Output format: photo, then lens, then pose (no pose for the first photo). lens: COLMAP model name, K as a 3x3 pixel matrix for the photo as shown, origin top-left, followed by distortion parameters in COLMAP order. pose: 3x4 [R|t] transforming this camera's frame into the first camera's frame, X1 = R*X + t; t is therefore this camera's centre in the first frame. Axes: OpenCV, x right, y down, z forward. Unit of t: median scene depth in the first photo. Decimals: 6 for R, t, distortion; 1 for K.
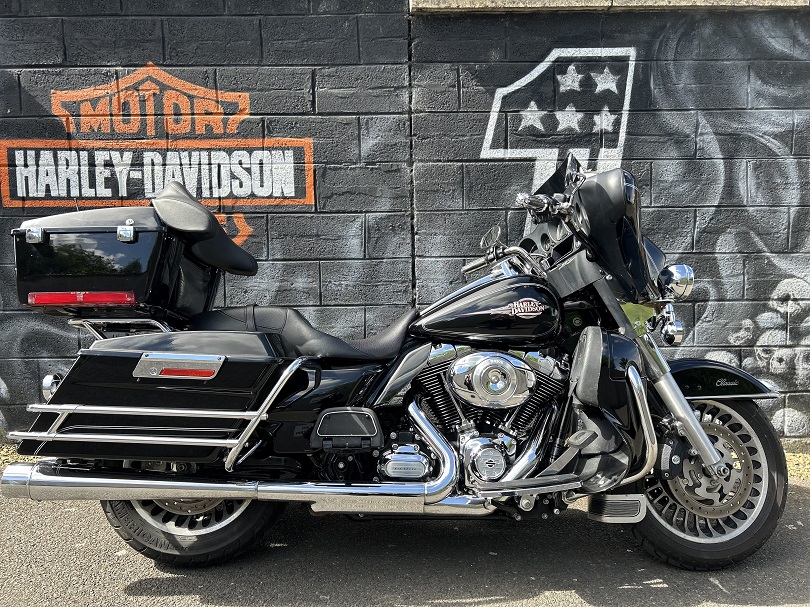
lens RADIAL K [[610.3, 0, 406.1], [0, 610.3, 304.7], [0, 0, 1]] dist [0.036056, -0.039045]
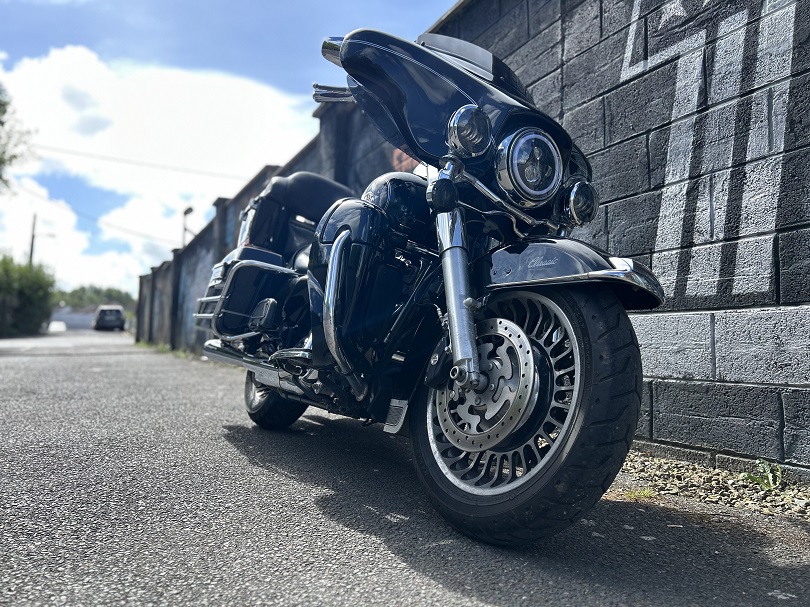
lens RADIAL K [[610.3, 0, 404.3], [0, 610.3, 303.6], [0, 0, 1]] dist [0.036056, -0.039045]
pose [[0.449562, -0.057525, -0.891395, 0.720039], [-0.094692, 0.989232, -0.111595, 0.179265], [0.888216, 0.134577, 0.439274, 0.416095]]
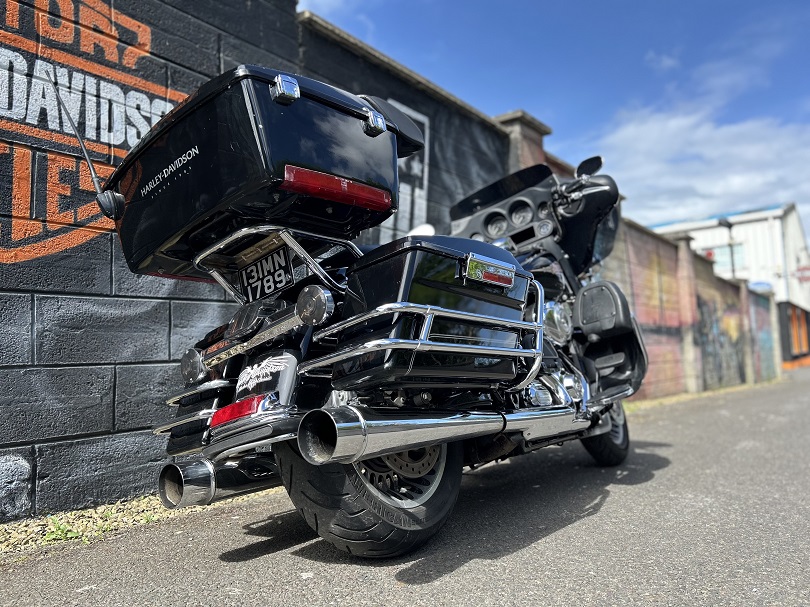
lens RADIAL K [[610.3, 0, 406.8], [0, 610.3, 306.9], [0, 0, 1]] dist [0.036056, -0.039045]
pose [[0.615922, 0.050949, 0.786158, -0.650571], [0.094447, 0.985934, -0.137891, 0.148844], [-0.782125, 0.159180, 0.602447, 0.317433]]
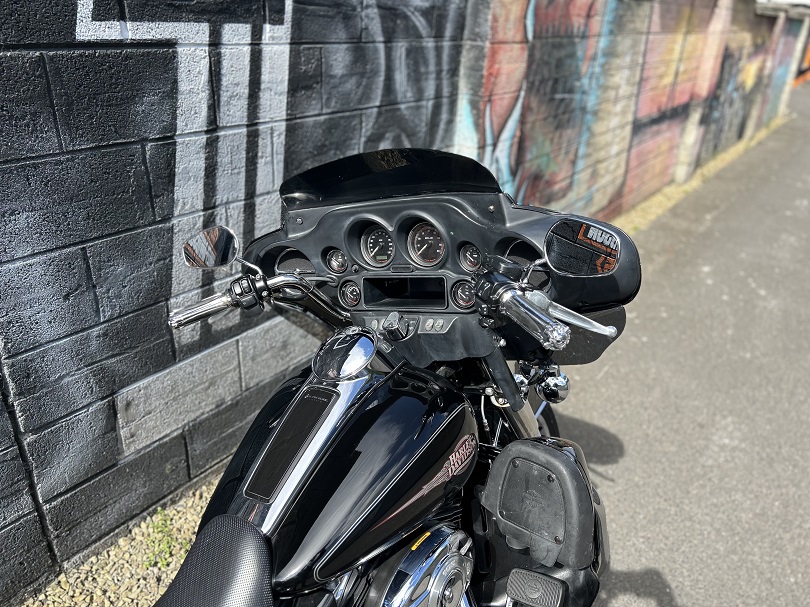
lens RADIAL K [[610.3, 0, 402.3], [0, 610.3, 306.0], [0, 0, 1]] dist [0.036056, -0.039045]
pose [[0.597014, -0.315761, 0.737475, -0.147988], [0.016114, 0.923815, 0.382501, -0.229356], [-0.802069, -0.216475, 0.556618, 0.486563]]
